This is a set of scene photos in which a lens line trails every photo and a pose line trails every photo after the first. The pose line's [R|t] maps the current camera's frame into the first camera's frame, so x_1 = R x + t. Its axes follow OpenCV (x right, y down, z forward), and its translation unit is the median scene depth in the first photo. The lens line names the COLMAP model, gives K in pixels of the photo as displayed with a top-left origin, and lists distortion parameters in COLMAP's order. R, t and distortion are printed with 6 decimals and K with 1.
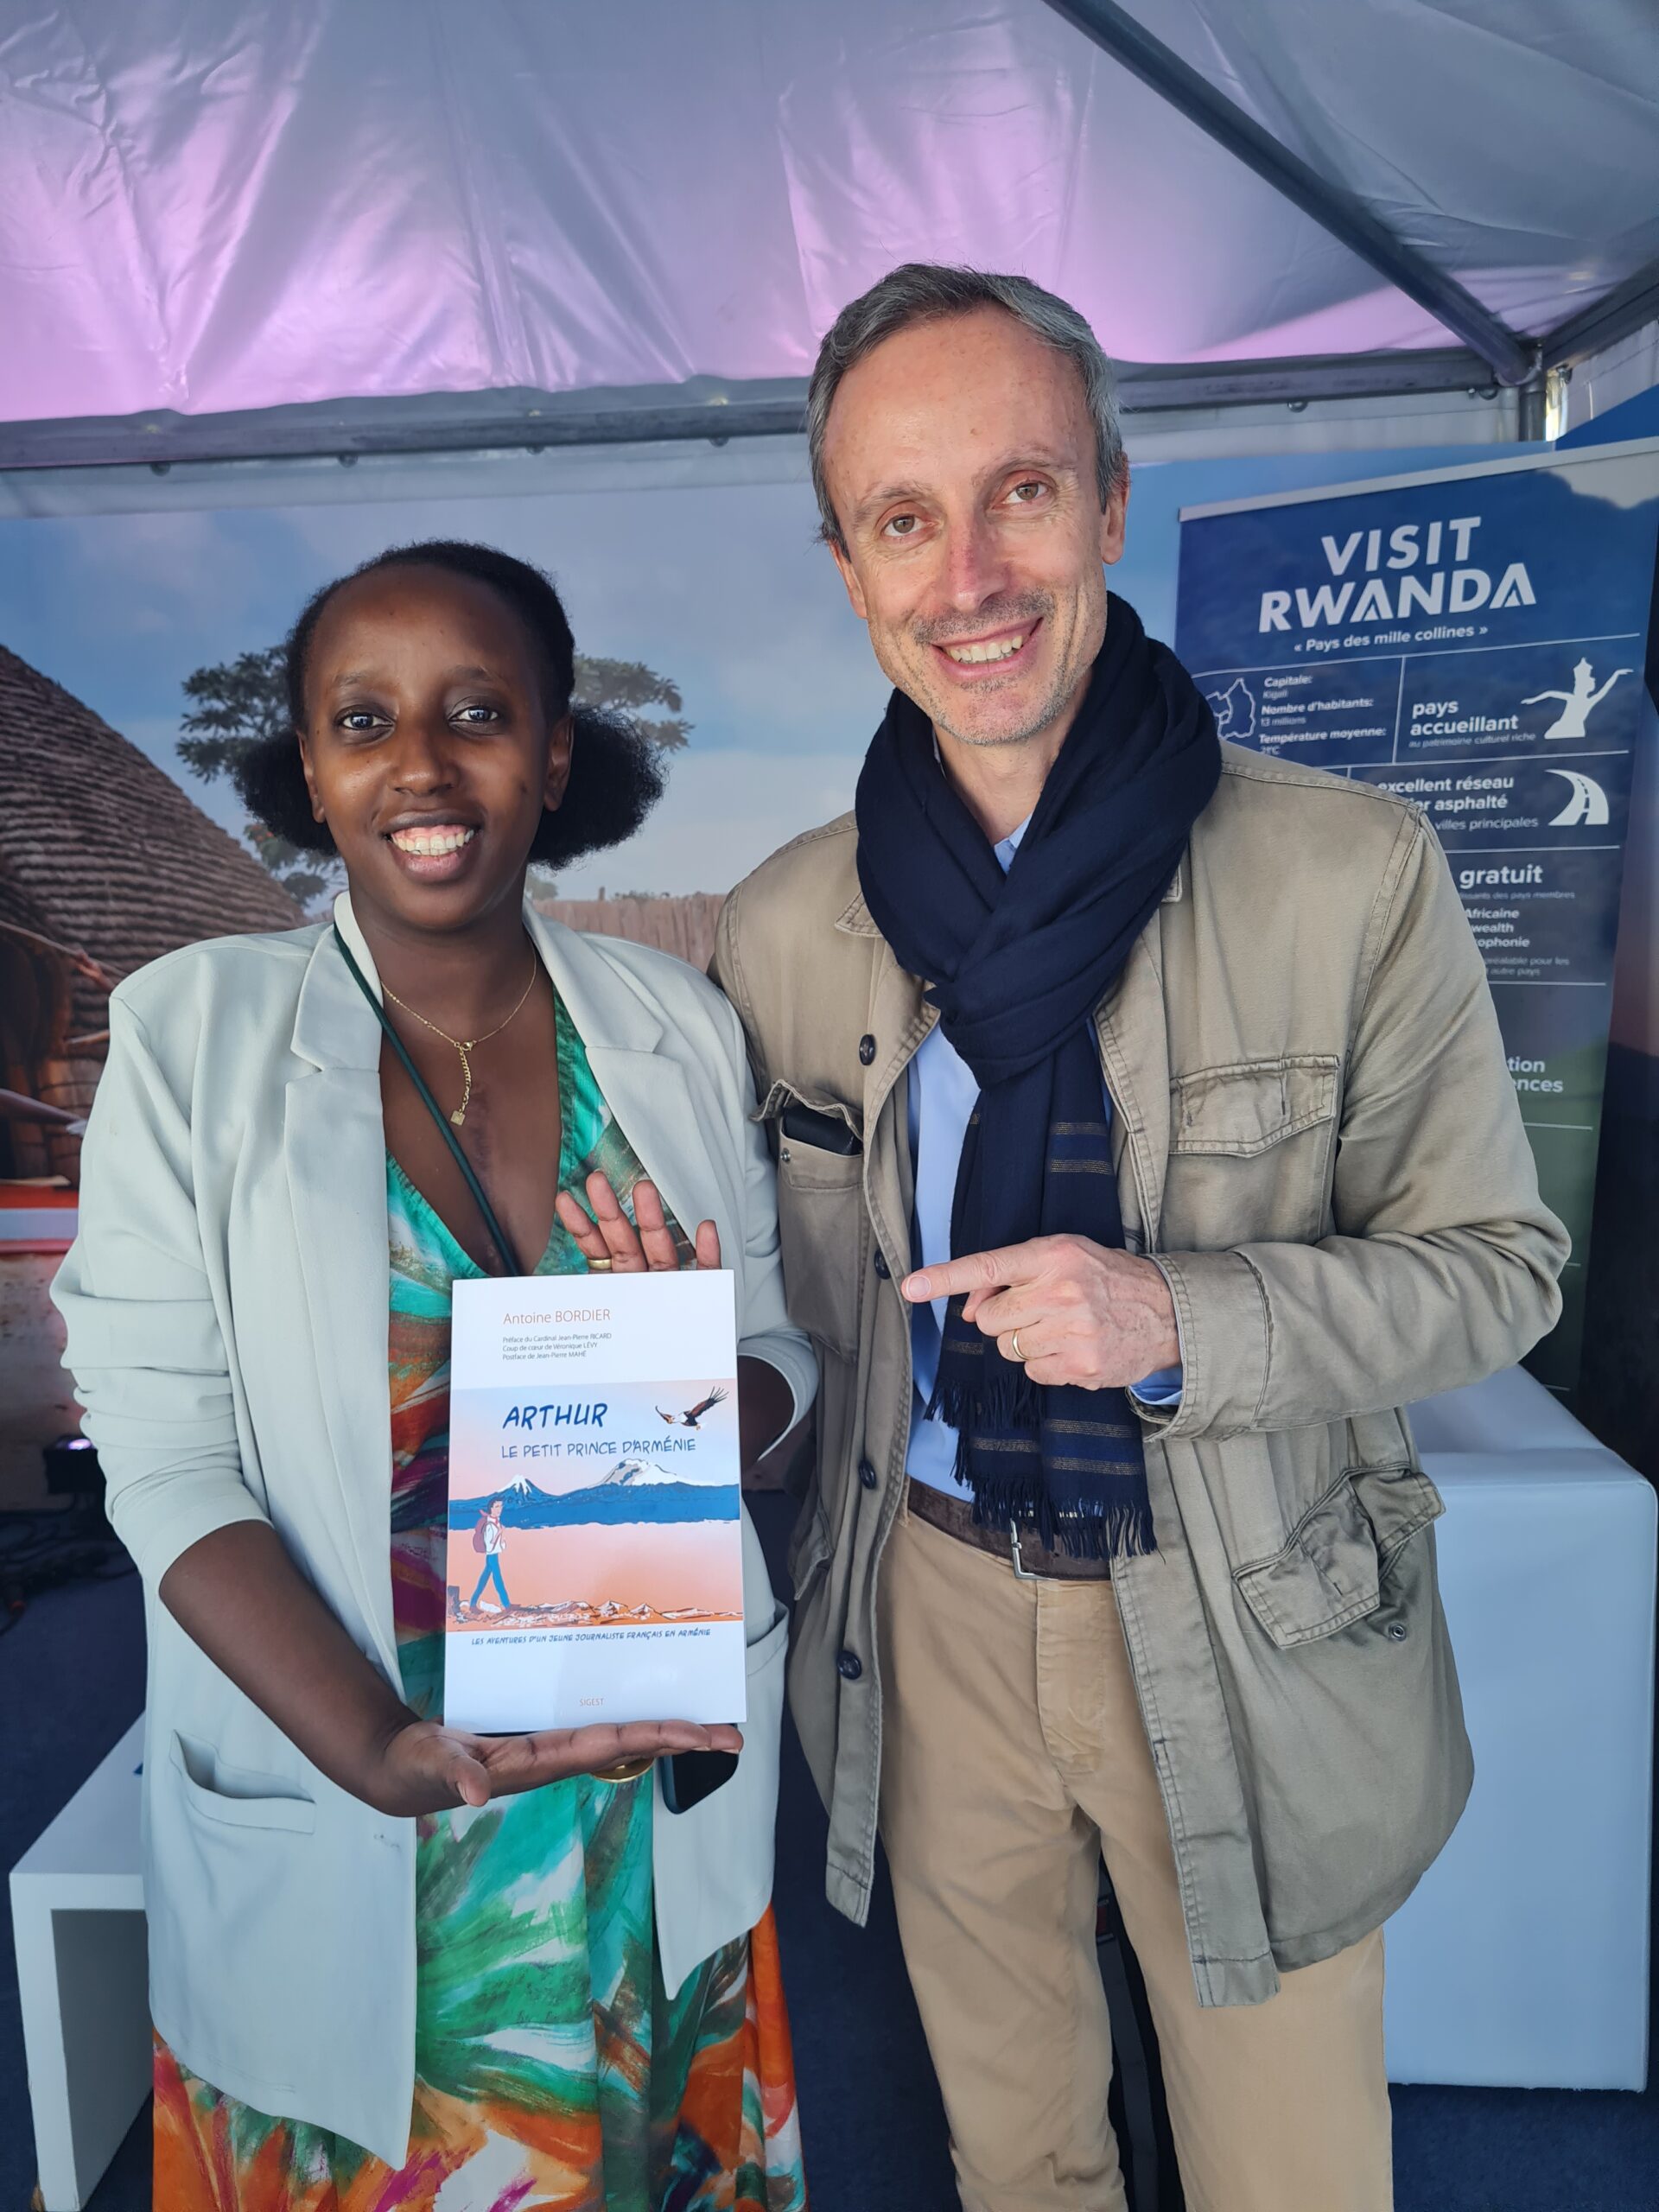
lens RADIAL K [[1678.0, 0, 822.9], [0, 1678.0, 1112.6], [0, 0, 1]] dist [0.020908, -0.003573]
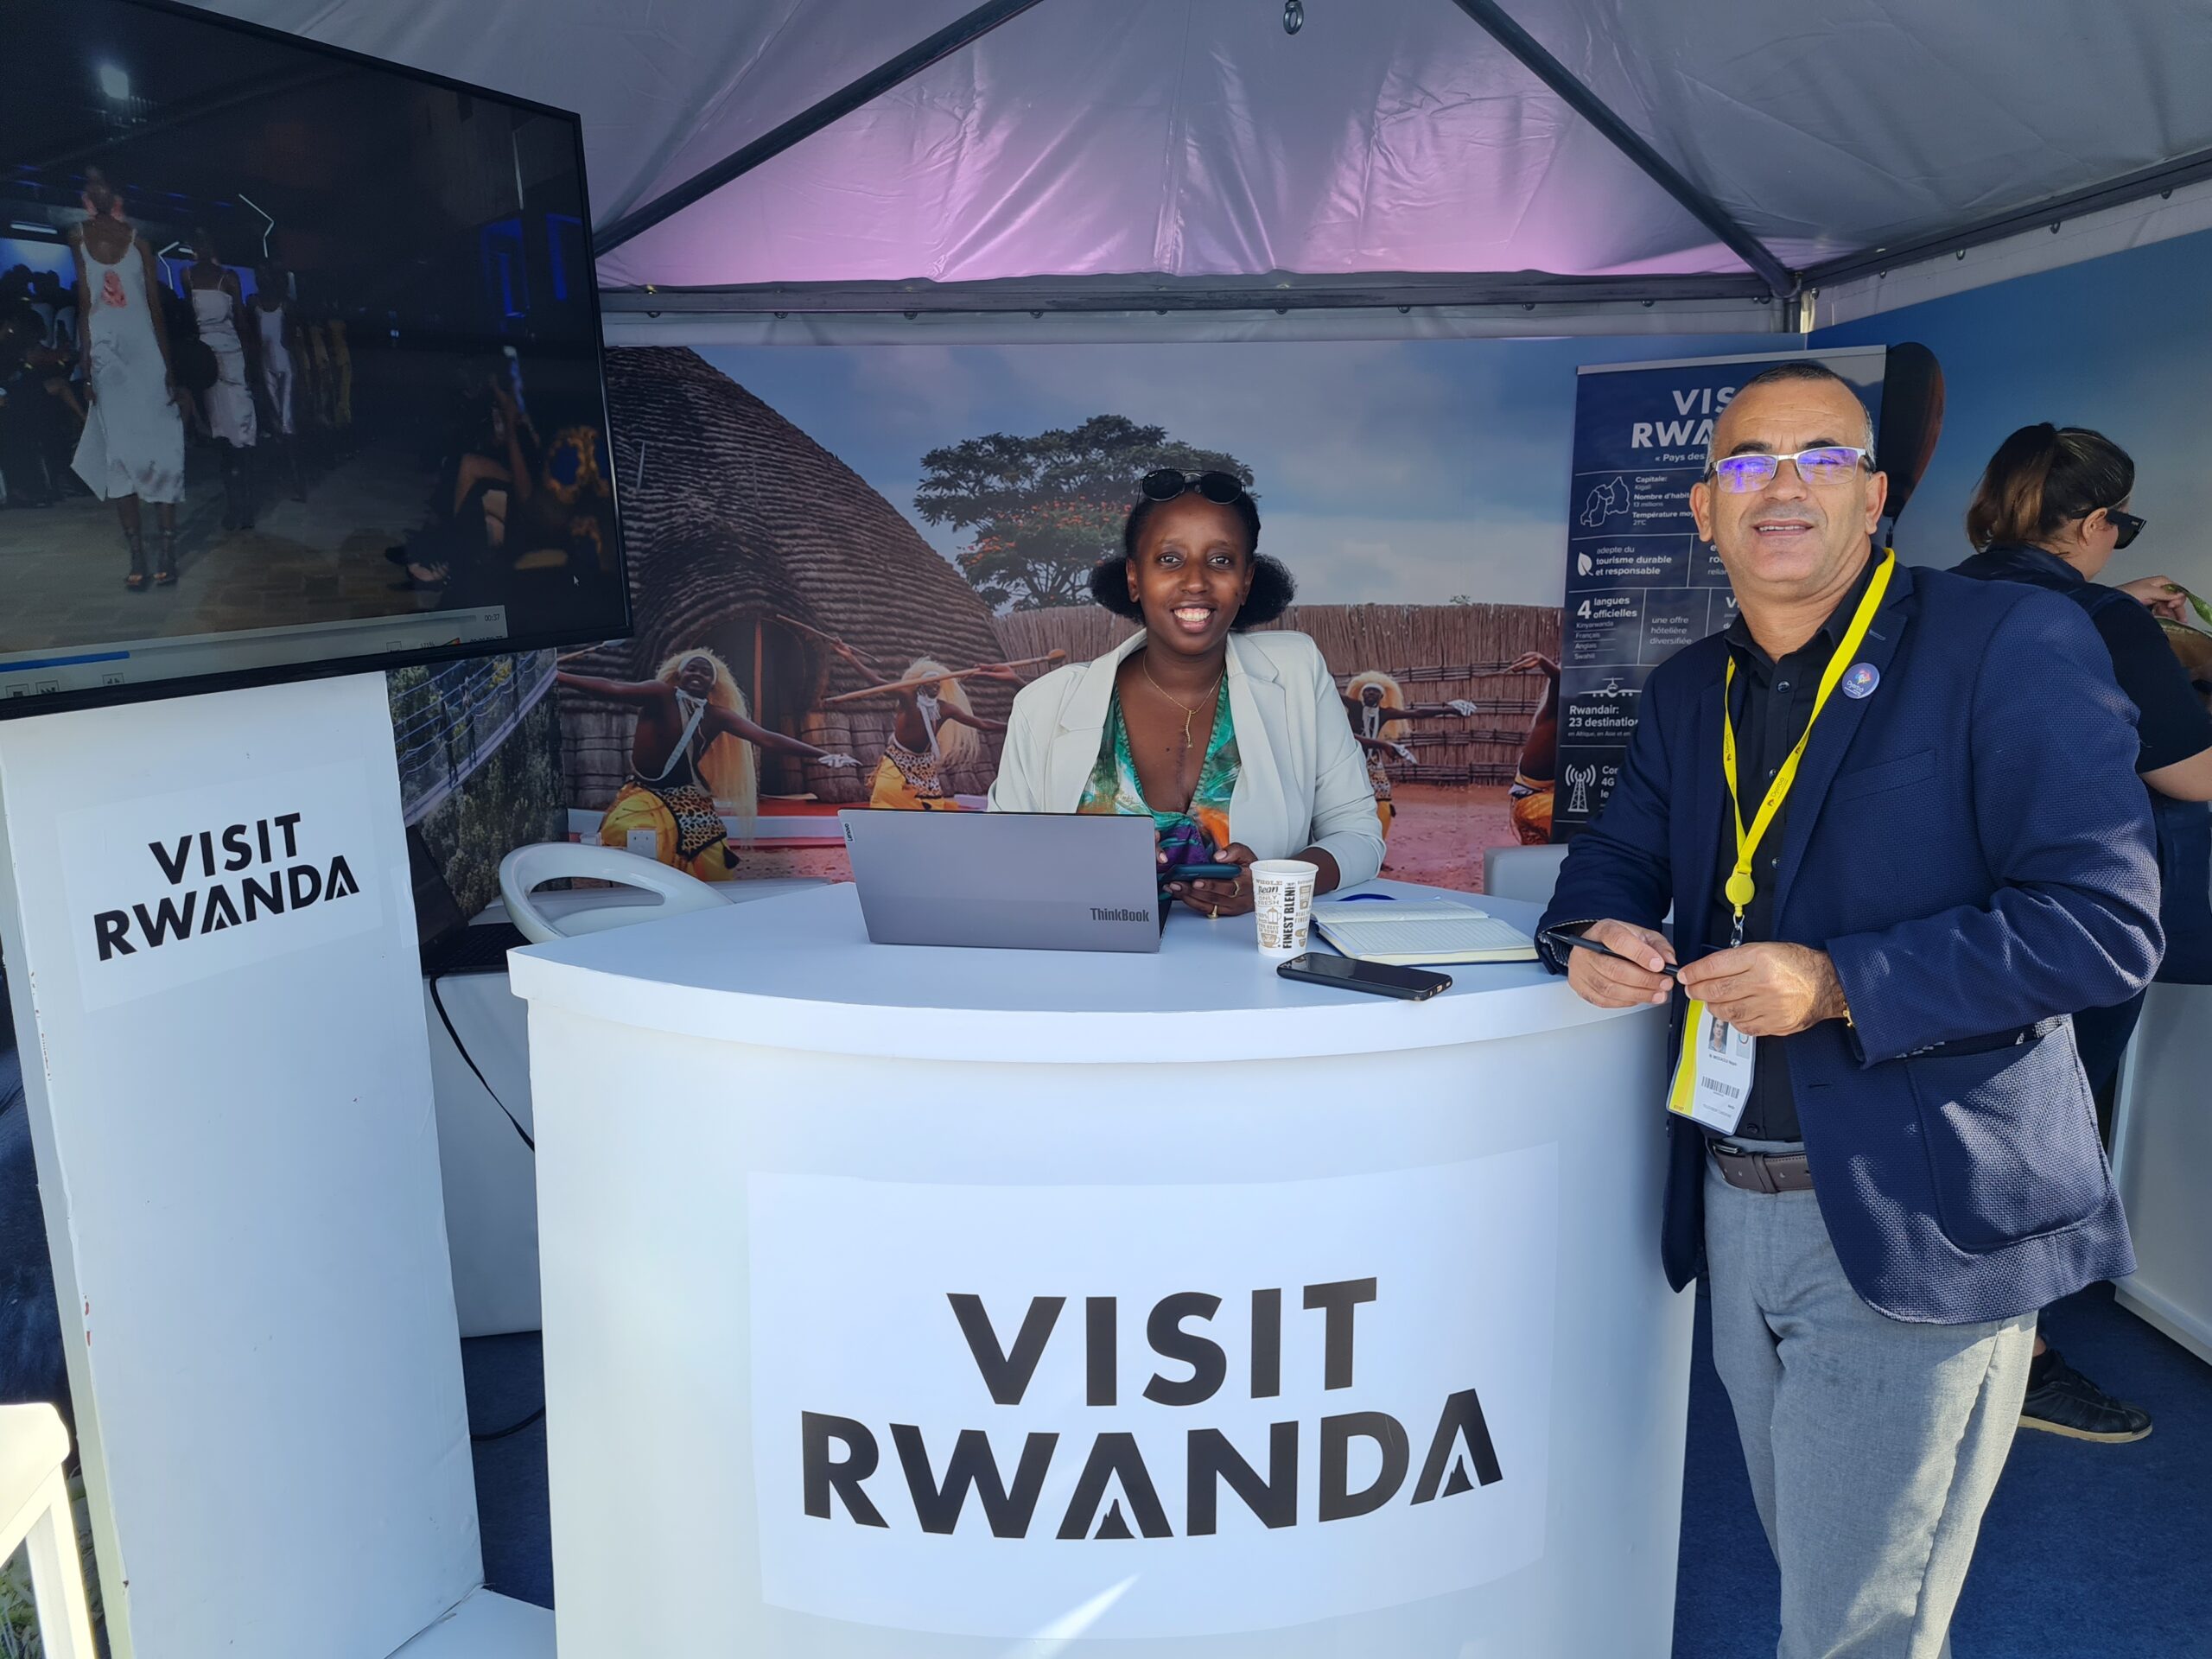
lens RADIAL K [[1678.0, 0, 1108.9], [0, 1678.0, 830.3], [0, 0, 1]] dist [0.020908, -0.003573]
pose [[0.994856, 0.007356, 0.101032, -0.359720], [-0.005842, 0.999866, -0.015268, 0.094286], [-0.101131, 0.014599, 0.994766, -0.483602]]
